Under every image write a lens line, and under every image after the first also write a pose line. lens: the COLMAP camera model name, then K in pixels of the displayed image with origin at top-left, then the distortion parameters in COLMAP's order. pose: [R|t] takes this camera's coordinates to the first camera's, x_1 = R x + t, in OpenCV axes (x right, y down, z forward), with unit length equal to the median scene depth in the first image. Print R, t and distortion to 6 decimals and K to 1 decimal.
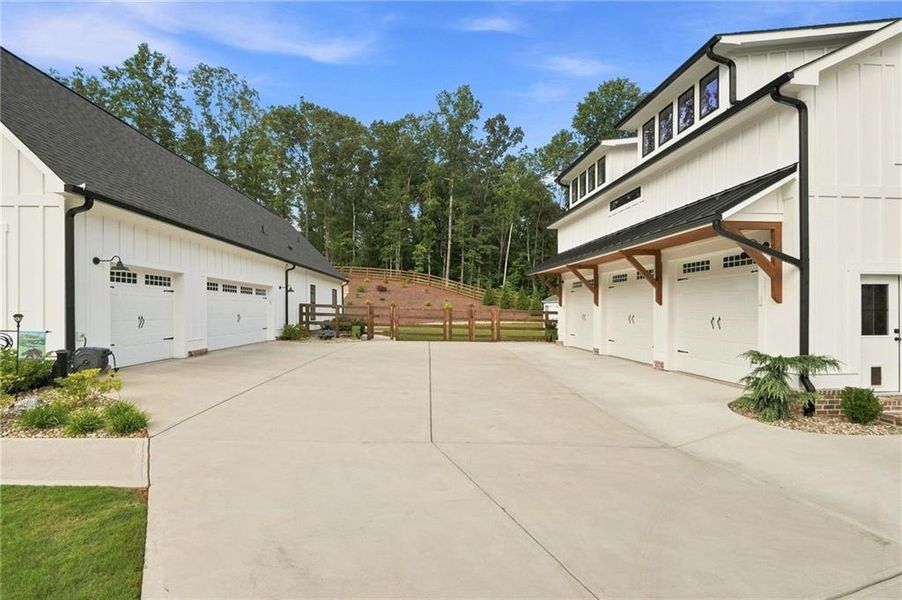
lens RADIAL K [[423.7, 0, 425.7], [0, 423.7, 319.6], [0, 0, 1]] dist [-0.026097, 0.009040]
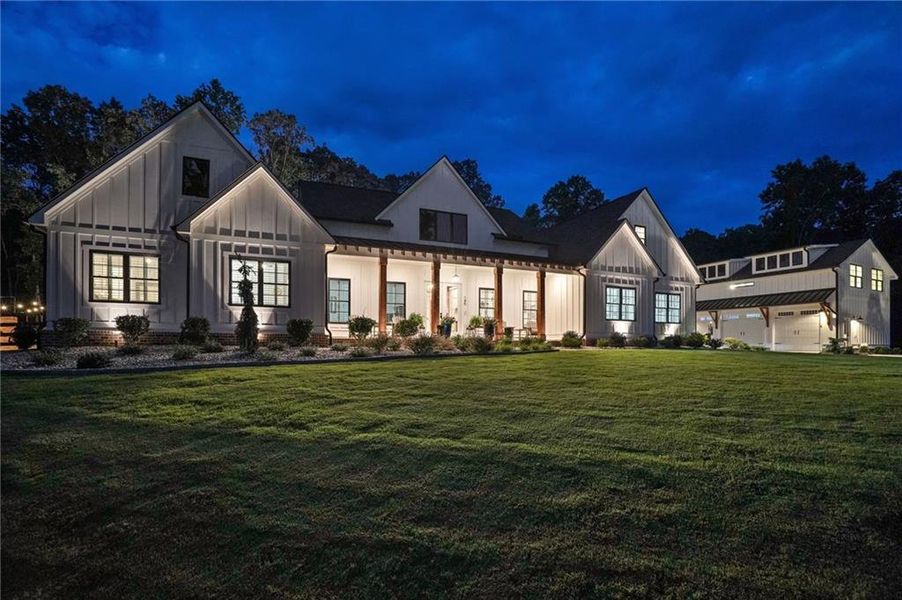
lens RADIAL K [[423.7, 0, 451.1], [0, 423.7, 348.1], [0, 0, 1]] dist [-0.026097, 0.009040]
pose [[0.918826, -0.000629, 0.394663, -1.267951], [0.005922, 0.999908, -0.012192, 0.064675], [-0.394619, 0.013539, 0.918745, -0.362092]]
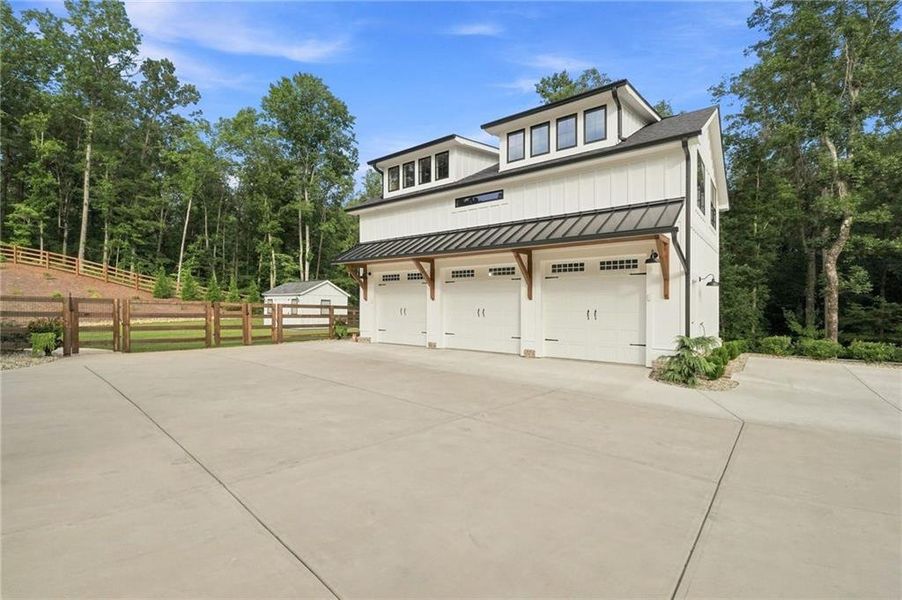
lens RADIAL K [[423.7, 0, 454.3], [0, 423.7, 307.3], [0, 0, 1]] dist [-0.026097, 0.009040]
pose [[0.649163, -0.003999, 0.760639, -0.222247], [0.015904, 0.999839, -0.008317, -0.005271], [-0.760483, 0.017496, 0.649122, 0.226269]]
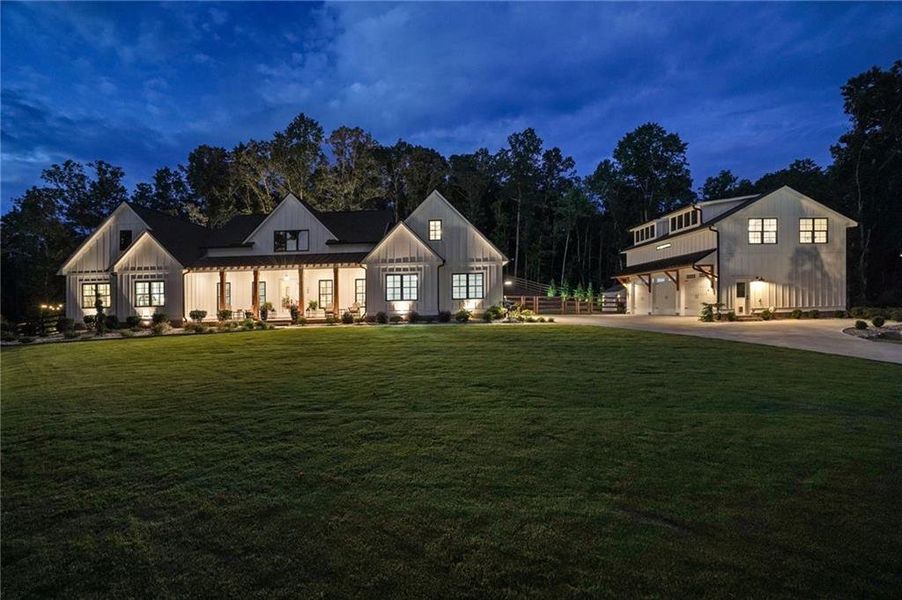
lens RADIAL K [[423.7, 0, 447.9], [0, 423.7, 318.0], [0, 0, 1]] dist [-0.026097, 0.009040]
pose [[0.999539, -0.027273, -0.013372, -0.432184], [0.027331, 0.999618, 0.004169, 0.043247], [0.013253, -0.004532, 0.999902, -0.835999]]
